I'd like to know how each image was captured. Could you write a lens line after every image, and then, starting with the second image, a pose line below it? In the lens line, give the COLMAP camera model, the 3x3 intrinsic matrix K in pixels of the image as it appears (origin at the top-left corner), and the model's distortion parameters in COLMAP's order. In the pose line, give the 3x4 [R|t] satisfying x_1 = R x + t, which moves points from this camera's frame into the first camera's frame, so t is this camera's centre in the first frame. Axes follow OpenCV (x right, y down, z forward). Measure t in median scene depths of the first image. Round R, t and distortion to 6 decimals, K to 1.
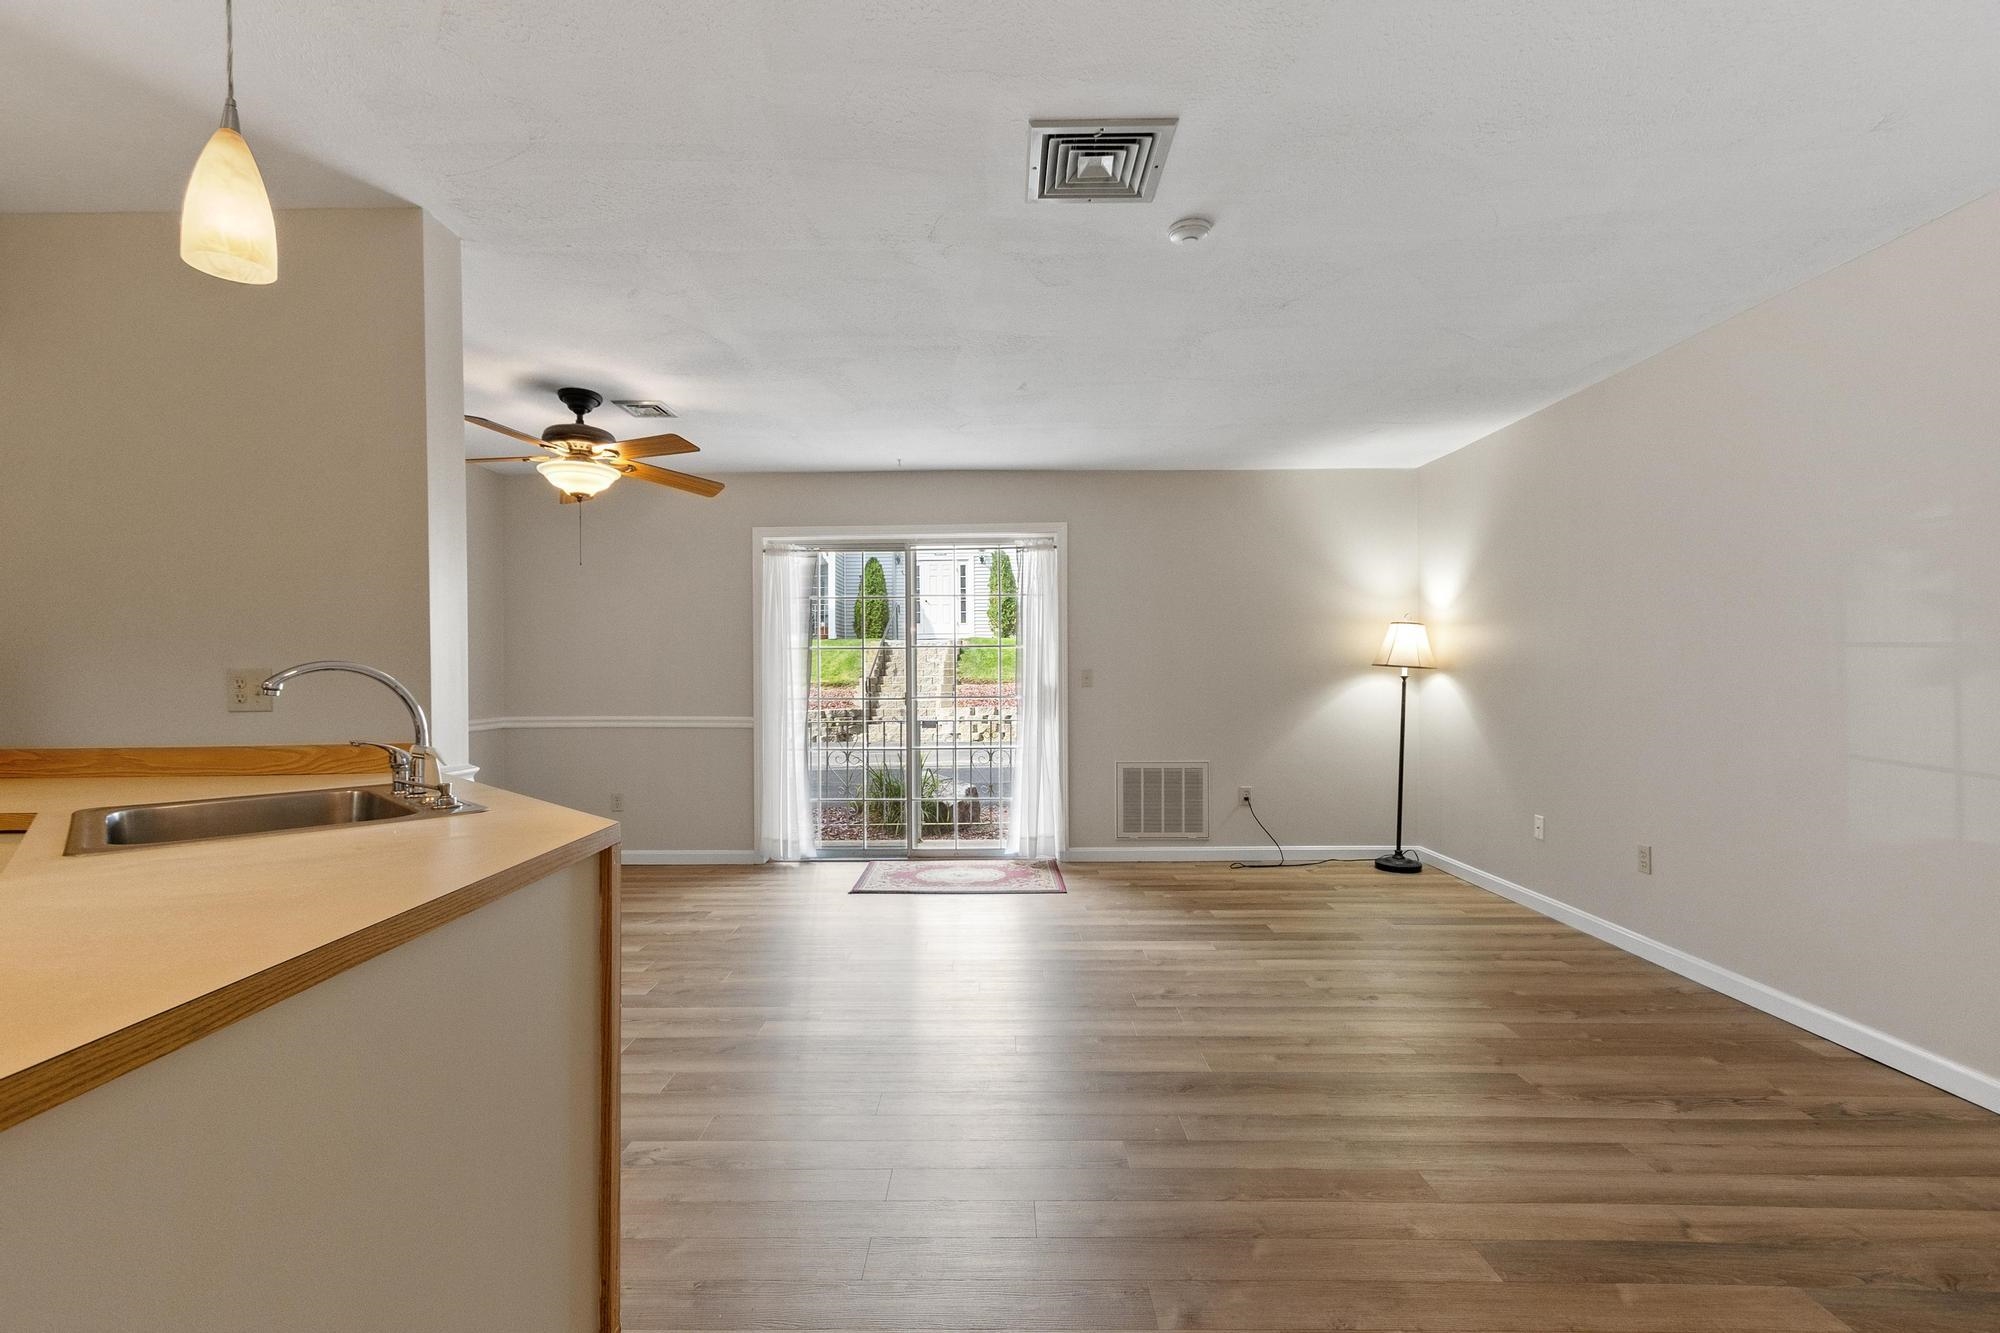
lens RADIAL K [[875.7, 0, 988.0], [0, 875.7, 677.1], [0, 0, 1]] dist [-0.000549, 0.000227]
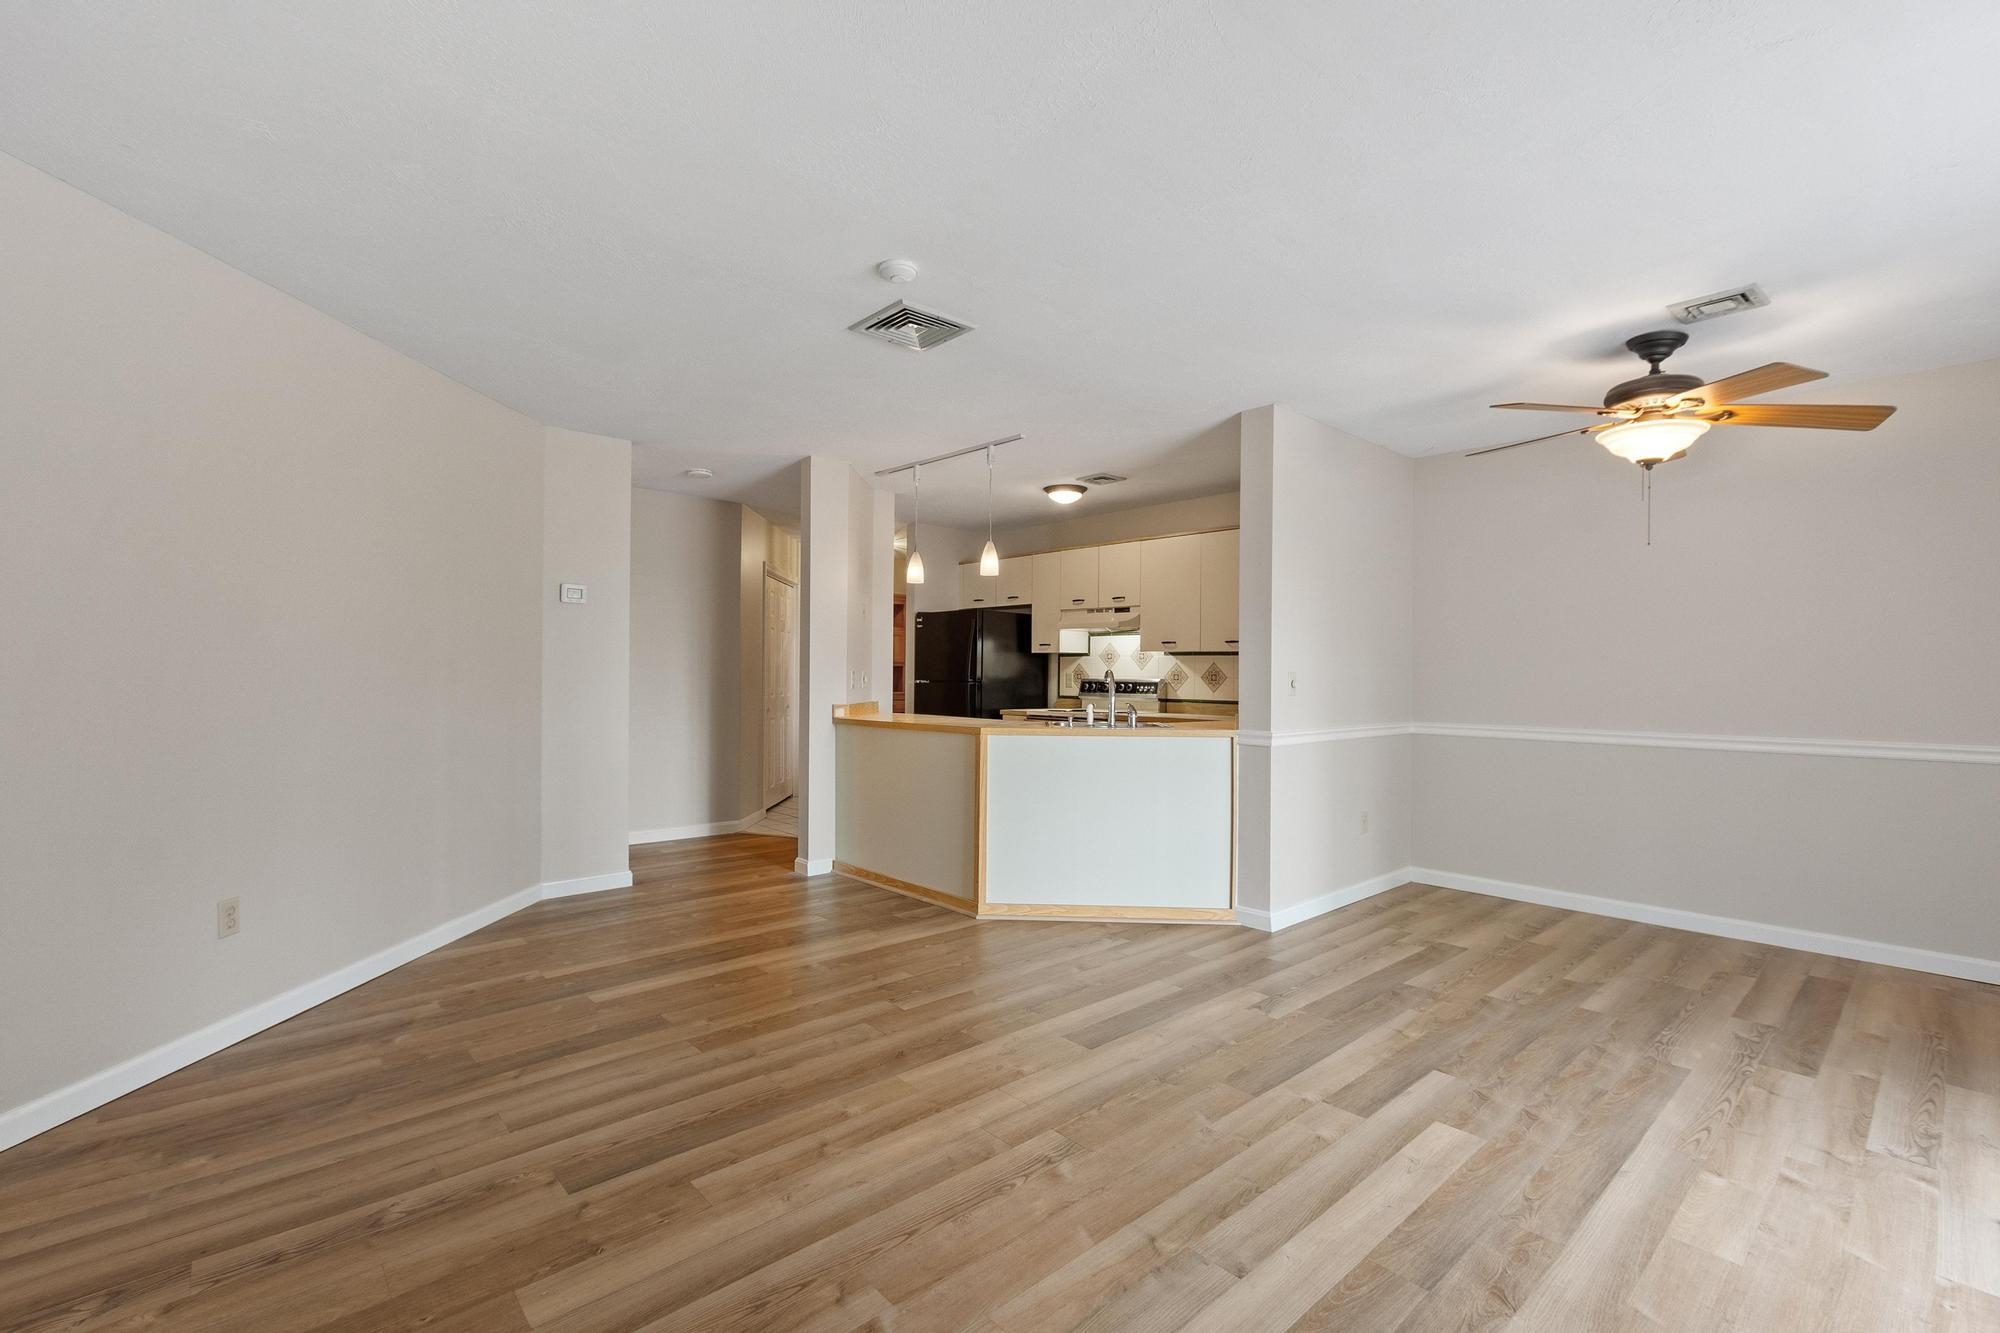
lens RADIAL K [[875.7, 0, 988.0], [0, 875.7, 677.1], [0, 0, 1]] dist [-0.000549, 0.000227]
pose [[-0.742596, 0.001609, -0.669738, 0.465282], [-0.004353, 0.999964, 0.007229, -0.004773], [0.669726, 0.008284, -0.742562, 0.999564]]
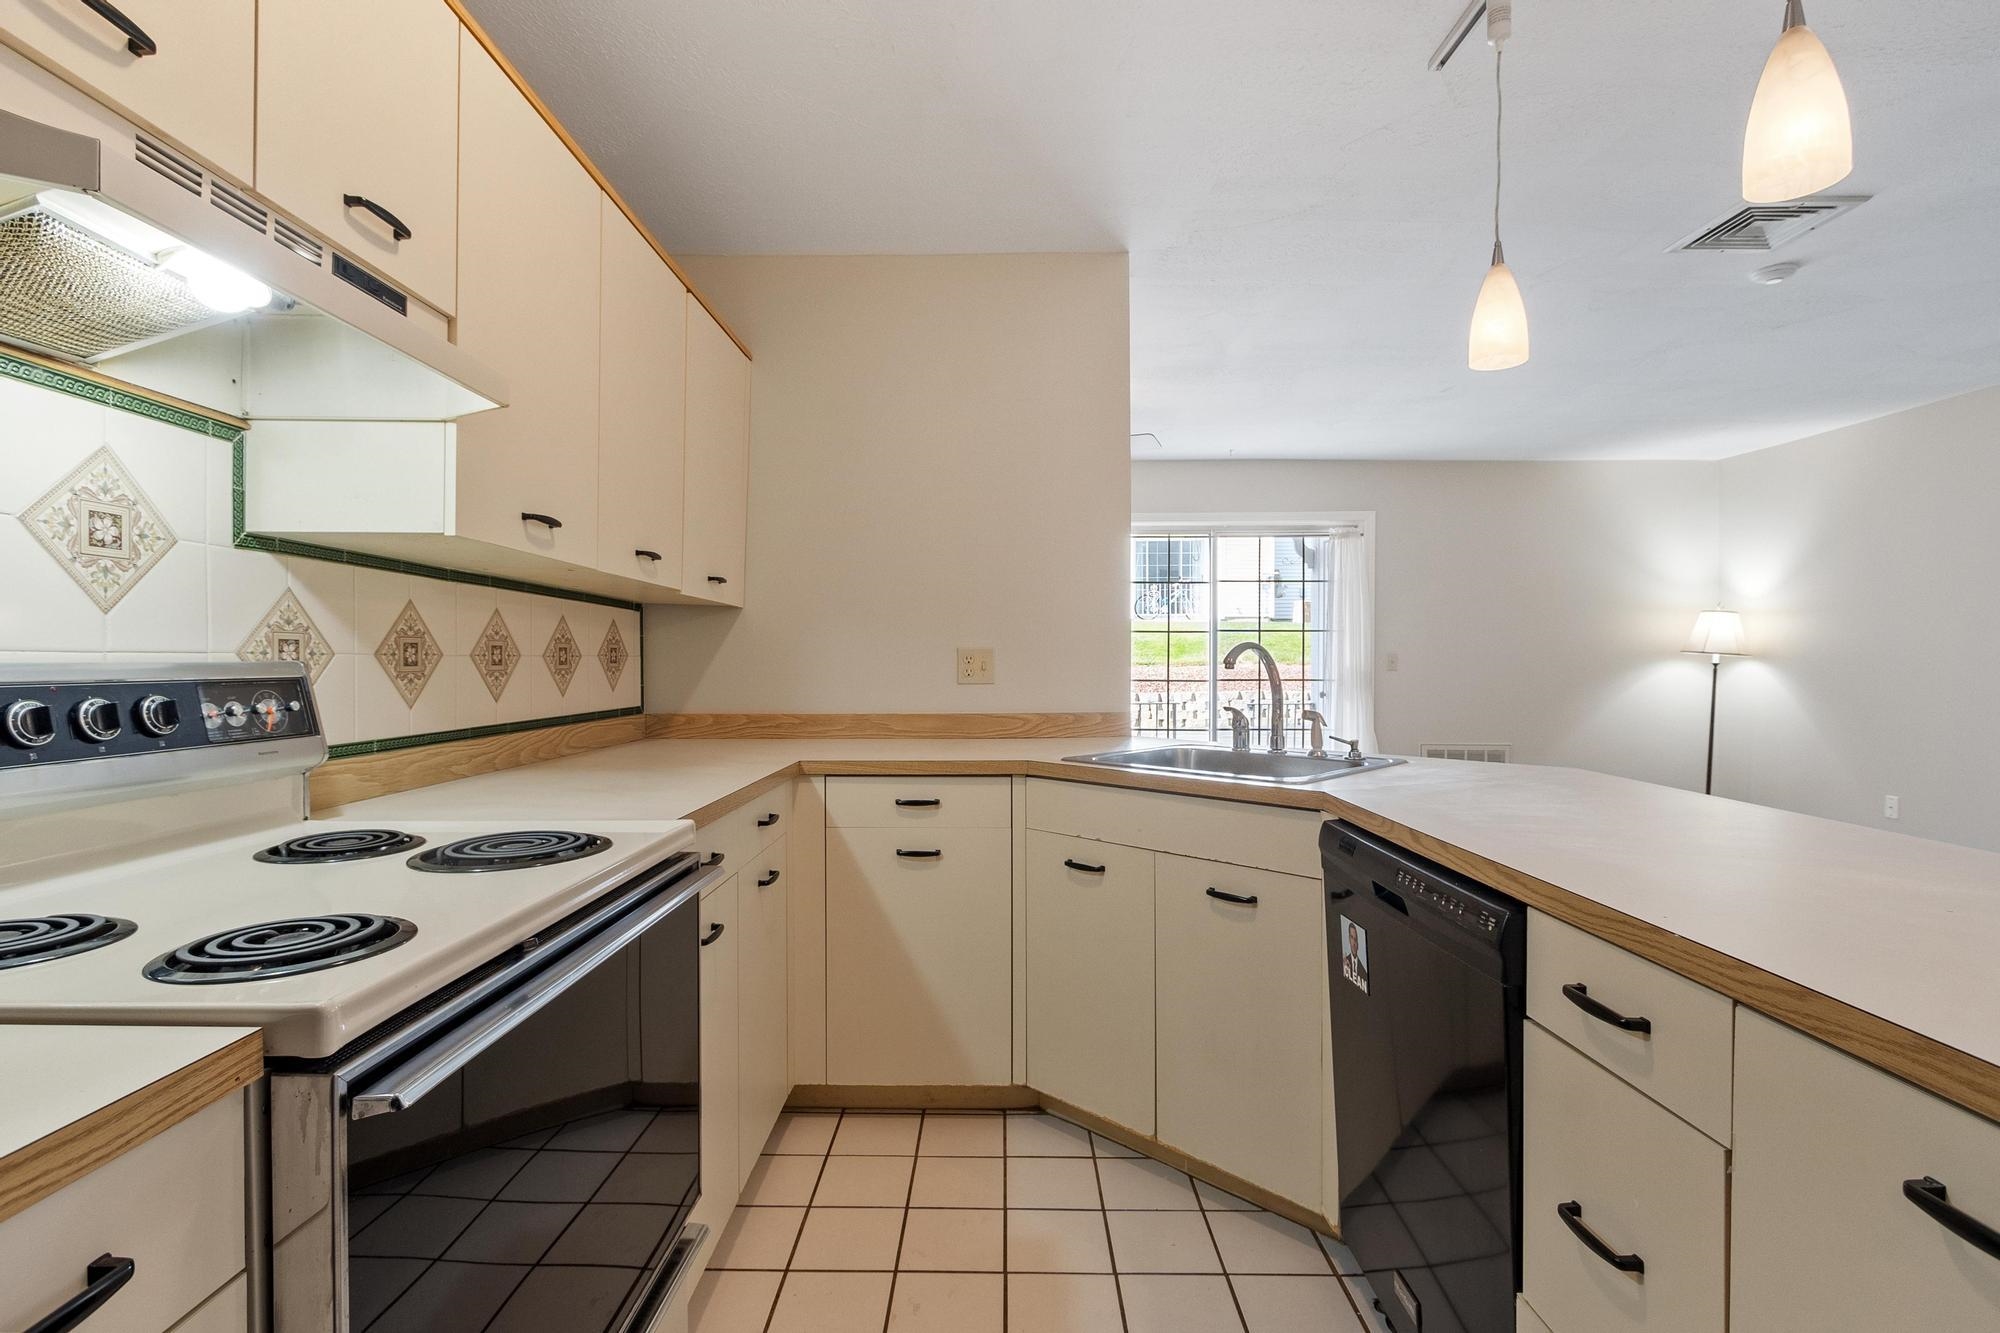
lens RADIAL K [[933.5, 0, 995.5], [0, 933.5, 663.7], [0, 0, 1]] dist [-0.004101, -0.000847]
pose [[0.999909, 0.008706, -0.010319, -0.408426], [-0.008675, 0.999958, 0.003036, 0.004483], [0.010345, -0.002946, 0.999942, -0.121134]]
